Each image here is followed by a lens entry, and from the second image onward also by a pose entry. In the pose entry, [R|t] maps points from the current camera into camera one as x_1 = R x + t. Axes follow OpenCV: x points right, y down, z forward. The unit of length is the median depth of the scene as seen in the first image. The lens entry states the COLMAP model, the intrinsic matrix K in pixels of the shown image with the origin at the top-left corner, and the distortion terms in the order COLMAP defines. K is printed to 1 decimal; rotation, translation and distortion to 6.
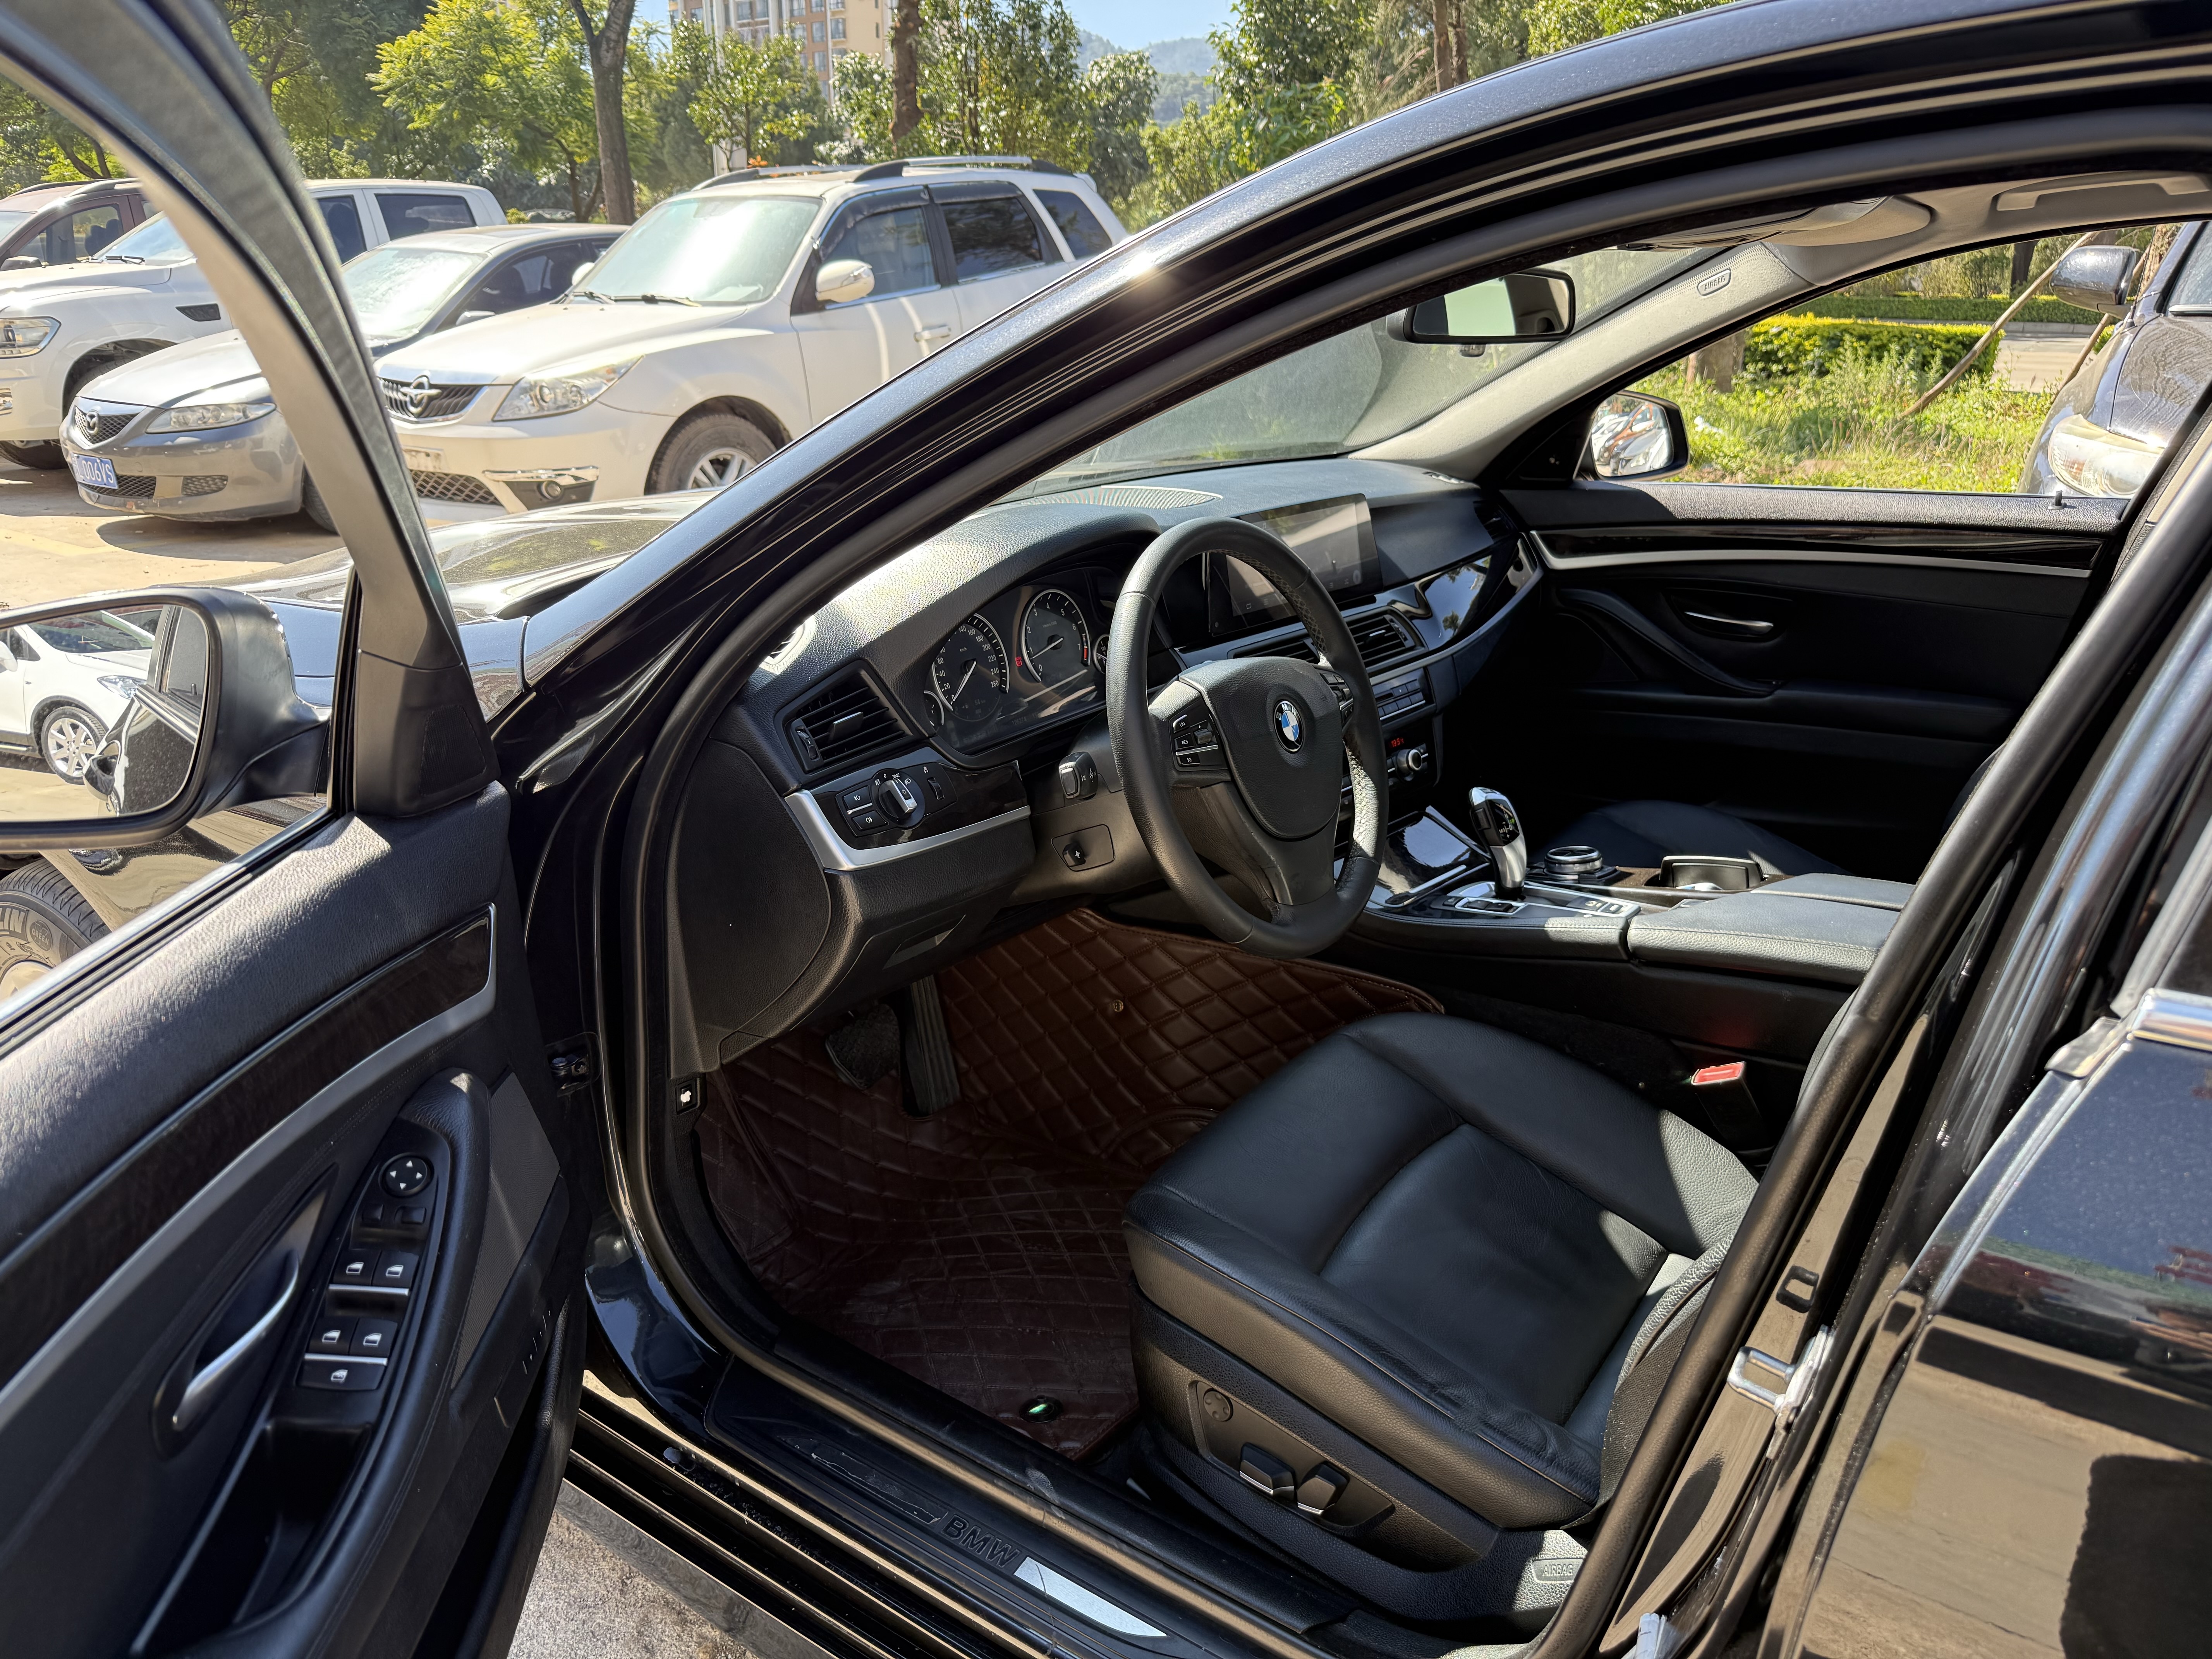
lens RADIAL K [[1578.5, 0, 1102.0], [0, 1578.5, 833.0], [0, 0, 1]] dist [0.004884, -0.019328]
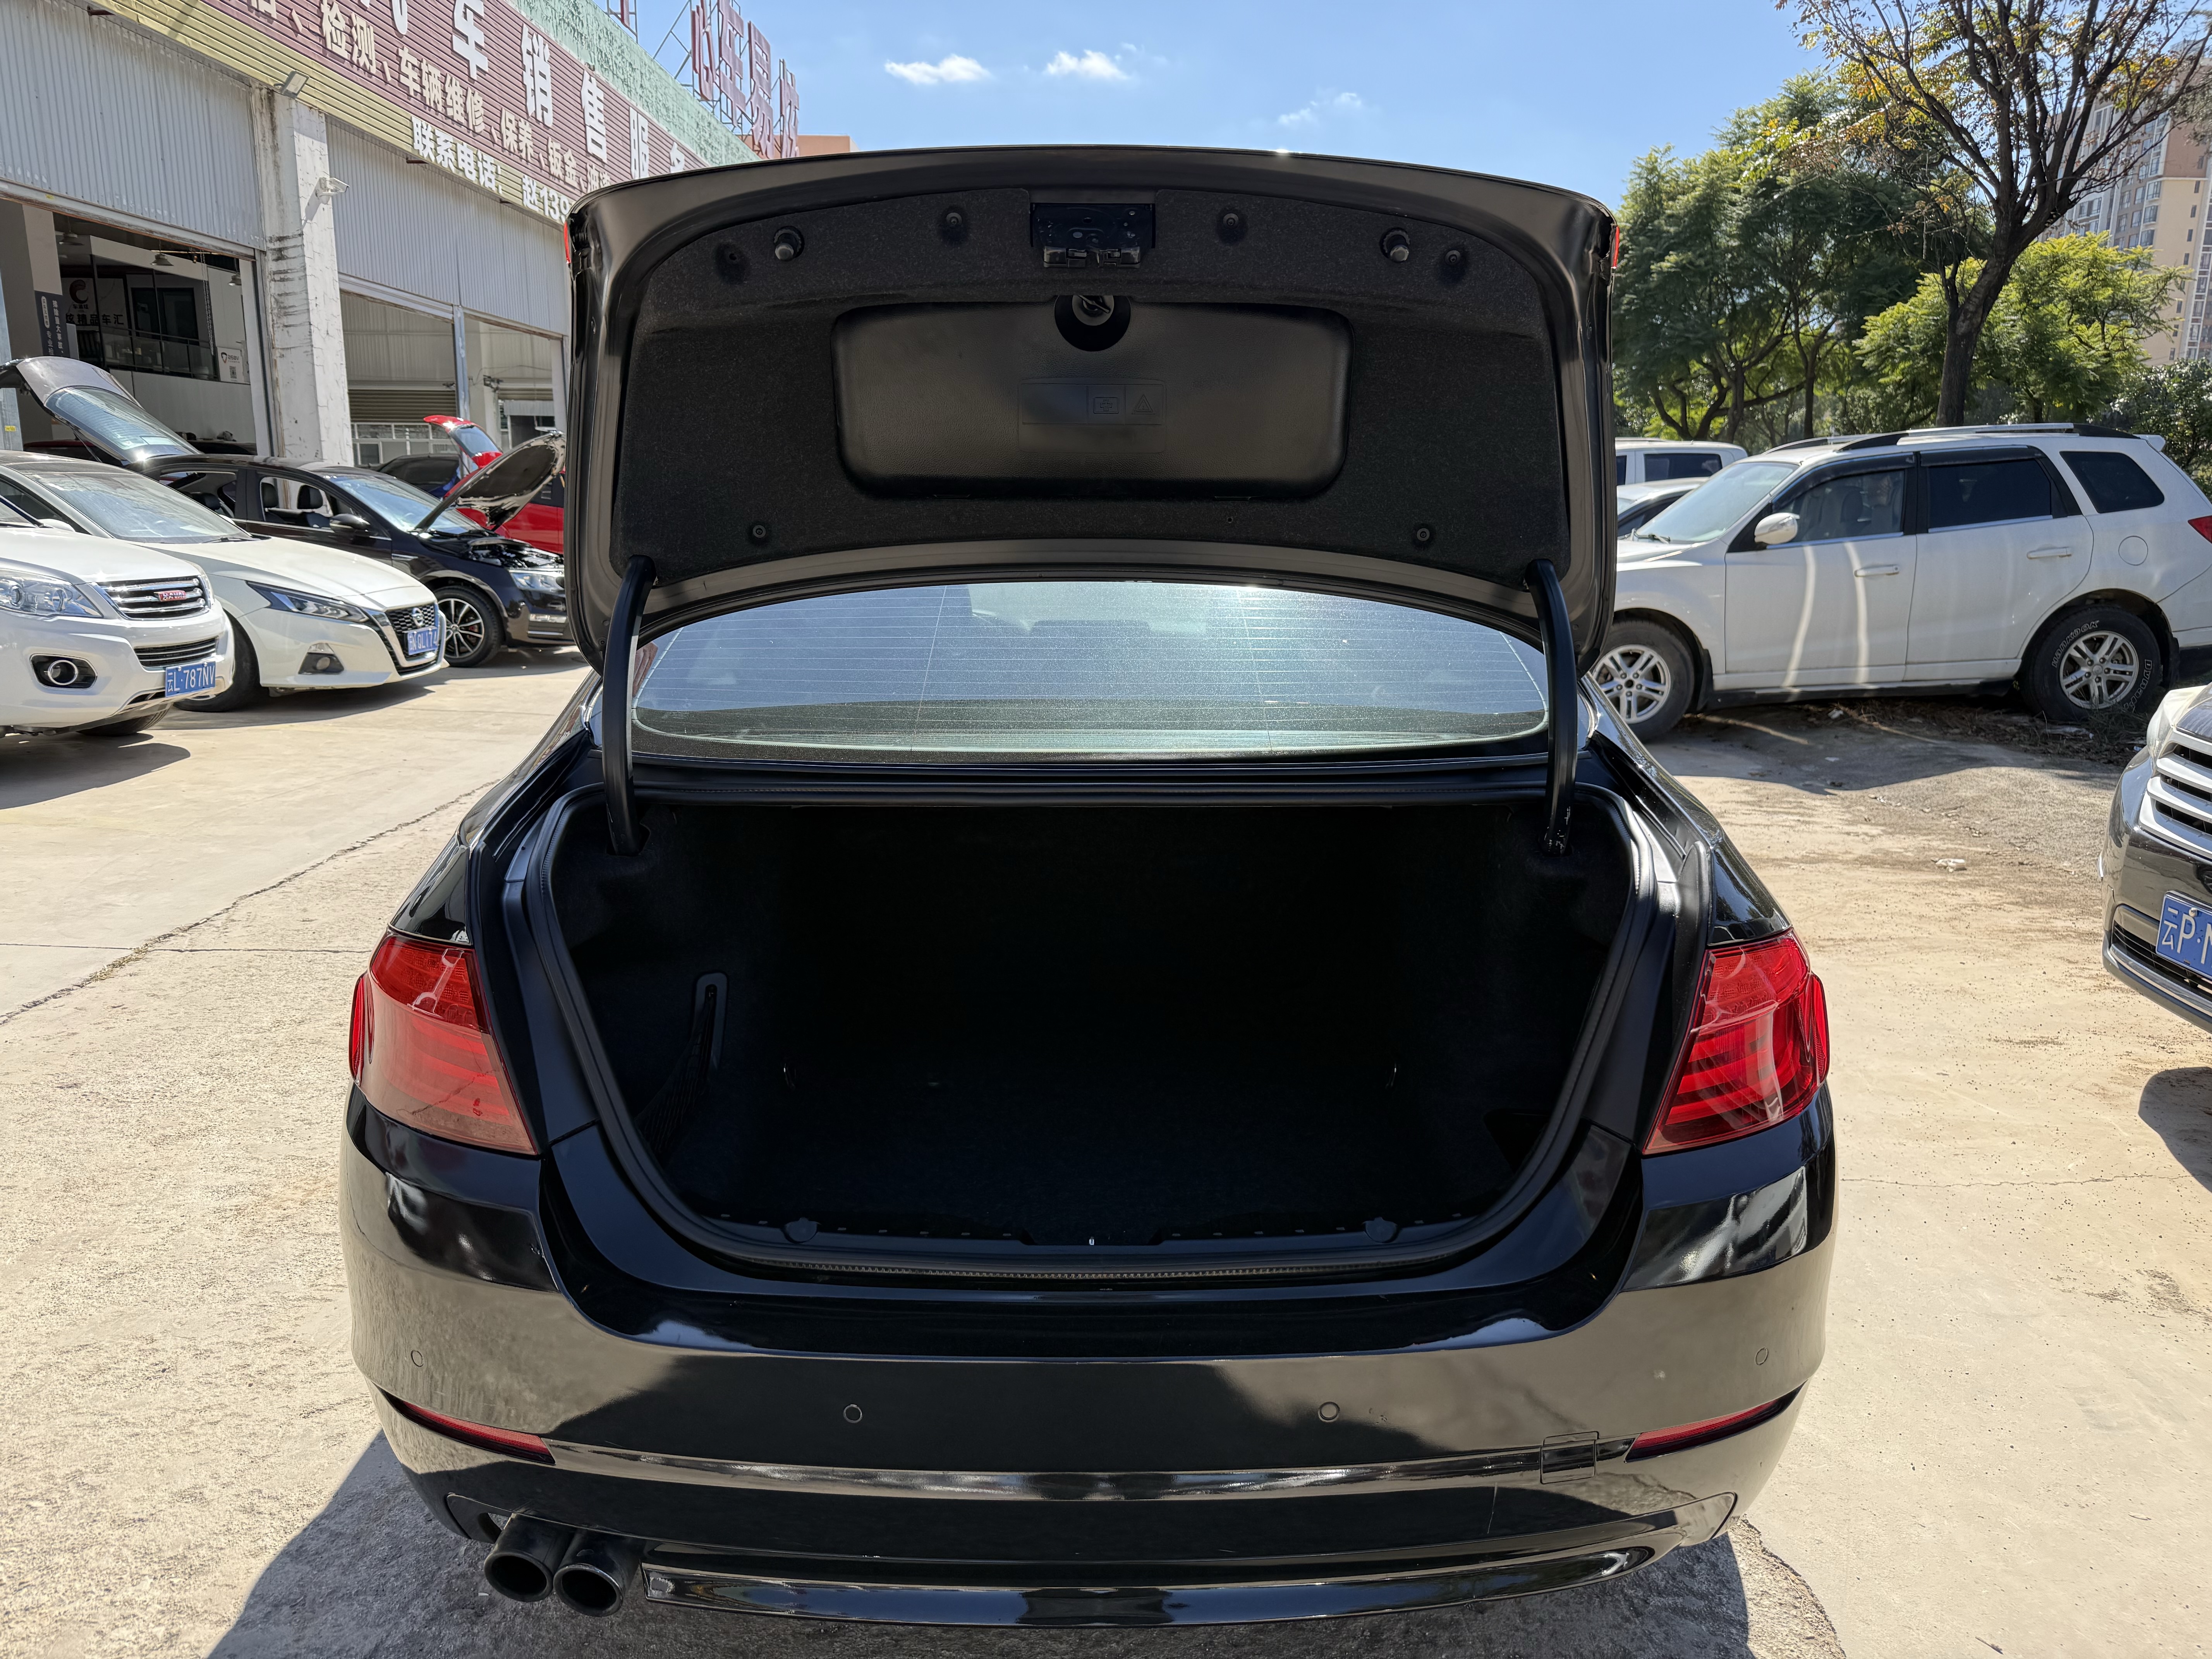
lens RADIAL K [[1578.5, 0, 1102.0], [0, 1578.5, 833.0], [0, 0, 1]] dist [0.004884, -0.019328]
pose [[0.590178, 0.175867, -0.787883, 0.386362], [-0.279532, 0.960124, 0.004925, 0.020474], [0.757332, 0.217332, 0.615805, -0.093903]]
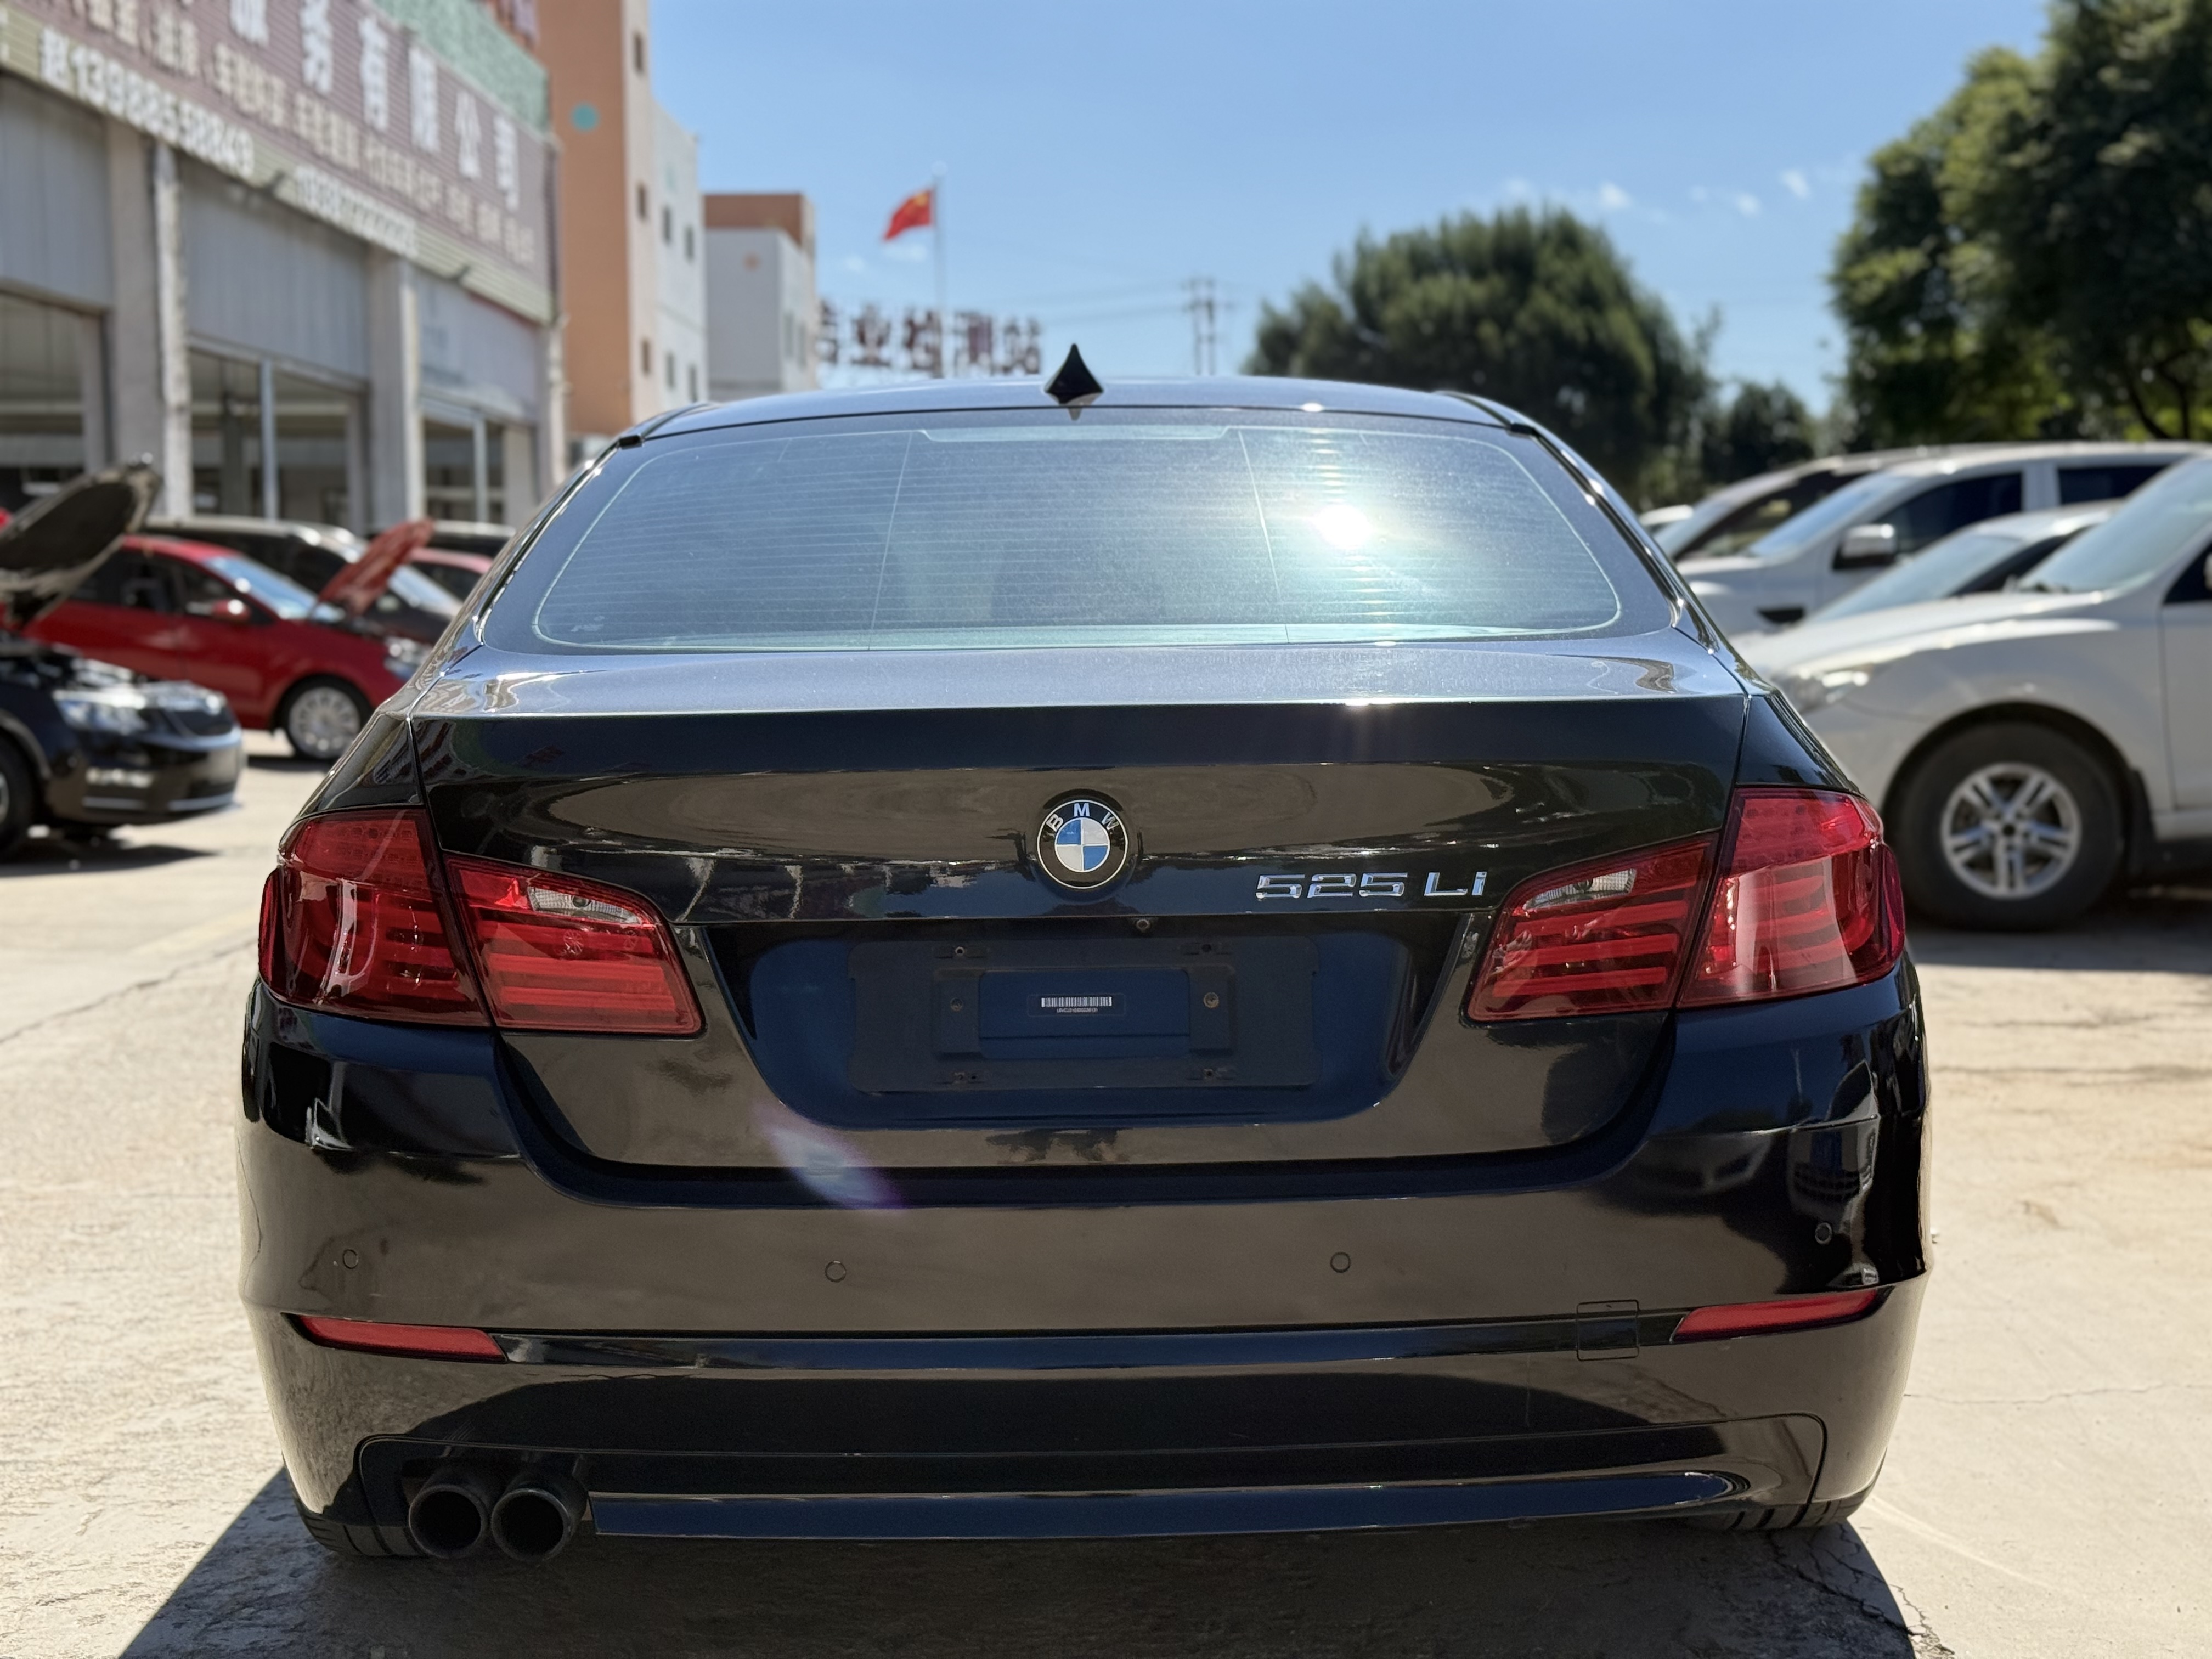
lens RADIAL K [[3114.0, 0, 1128.8], [0, 3114.0, 830.5], [0, 0, 1]] dist [0.096136, -0.155884]
pose [[0.596473, 0.053332, -0.800859, 0.504764], [-0.261602, 0.956222, -0.131160, 0.074755], [0.758804, 0.287740, 0.584313, -0.163895]]
